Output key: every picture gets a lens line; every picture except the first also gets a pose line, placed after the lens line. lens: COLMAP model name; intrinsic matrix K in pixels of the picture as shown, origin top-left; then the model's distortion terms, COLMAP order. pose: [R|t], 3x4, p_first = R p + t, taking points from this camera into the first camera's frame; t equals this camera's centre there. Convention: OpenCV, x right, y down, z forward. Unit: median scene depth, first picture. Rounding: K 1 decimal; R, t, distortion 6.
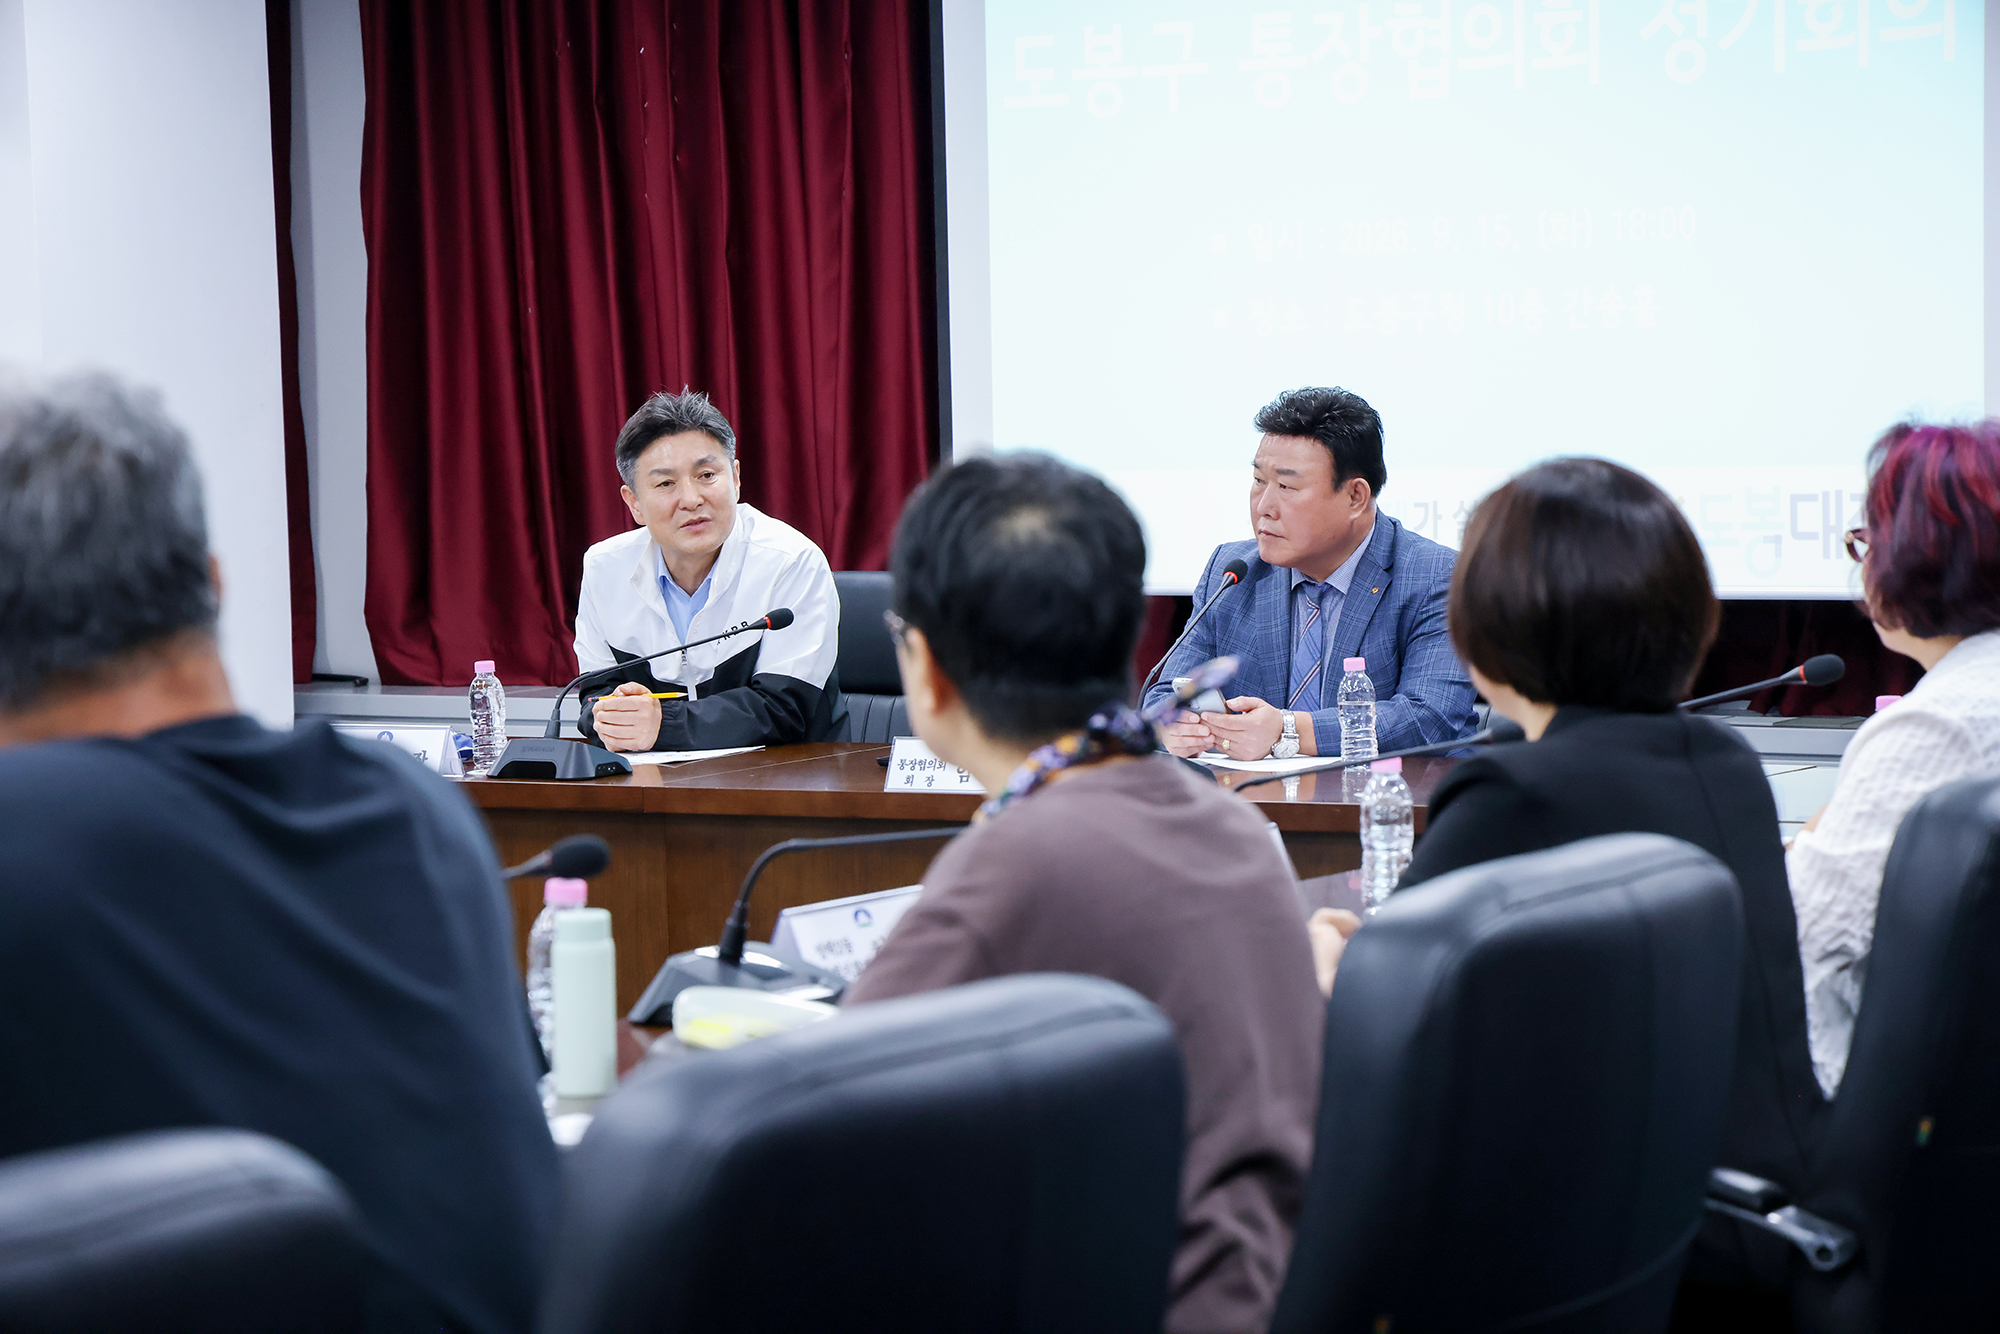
lens RADIAL K [[4400.6, 0, 1048.3], [0, 4400.6, 678.5], [0, 0, 1]] dist [0.369910, 0.000000]
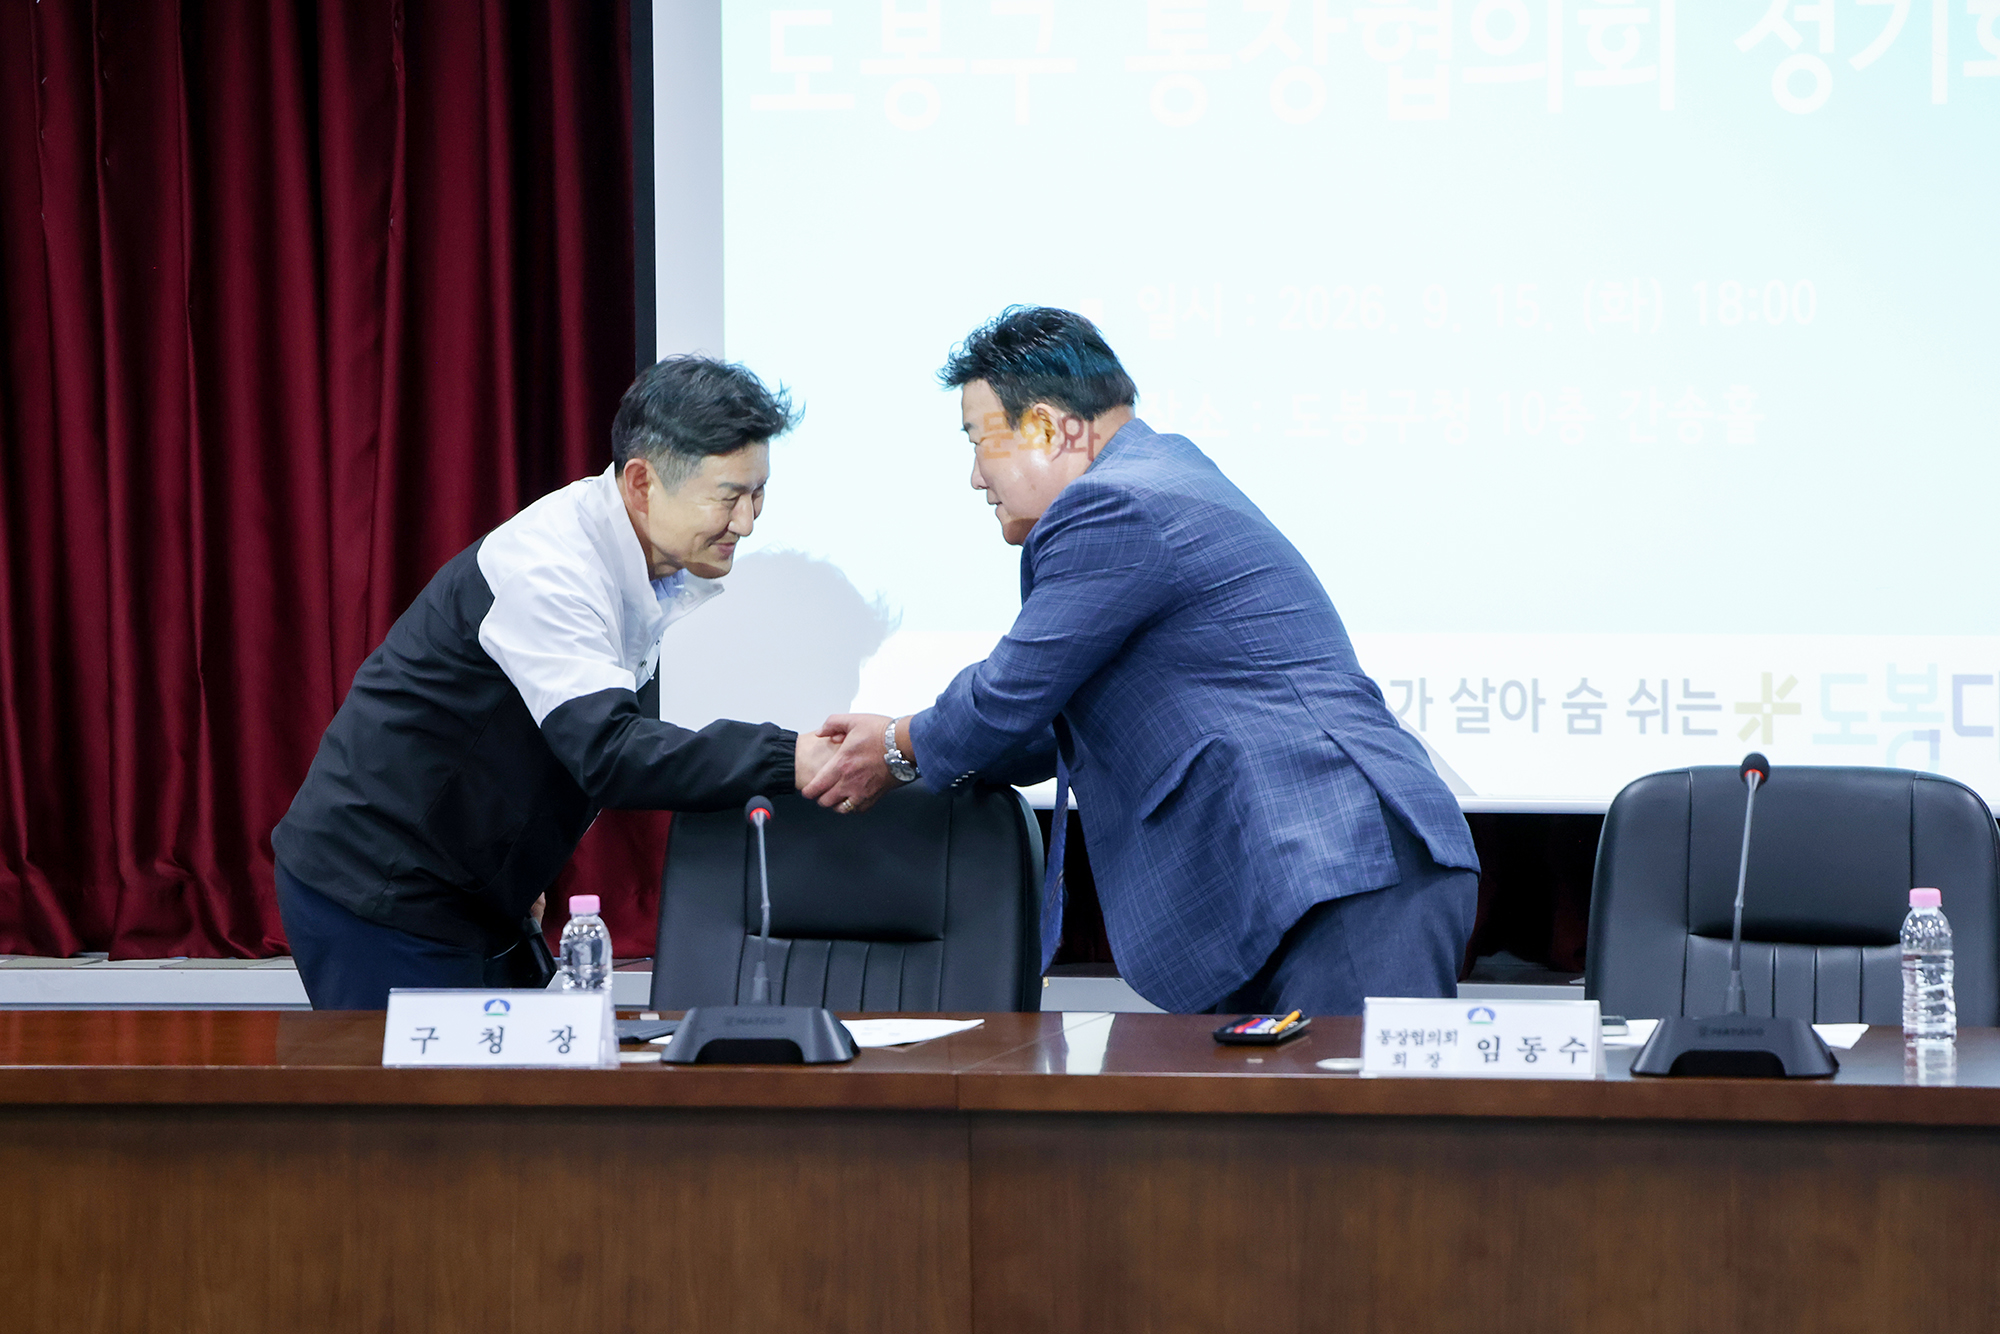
lens RADIAL K [[6505.3, 0, 1017.1], [0, 6505.3, 662.2], [0, 0, 1]] dist [0.477186, 0.000000]
pose [[0.952780, 0.009736, 0.303506, -0.308809], [0.004352, 0.998945, -0.045706, 0.005392], [-0.303631, 0.044868, 0.951733, 0.016566]]
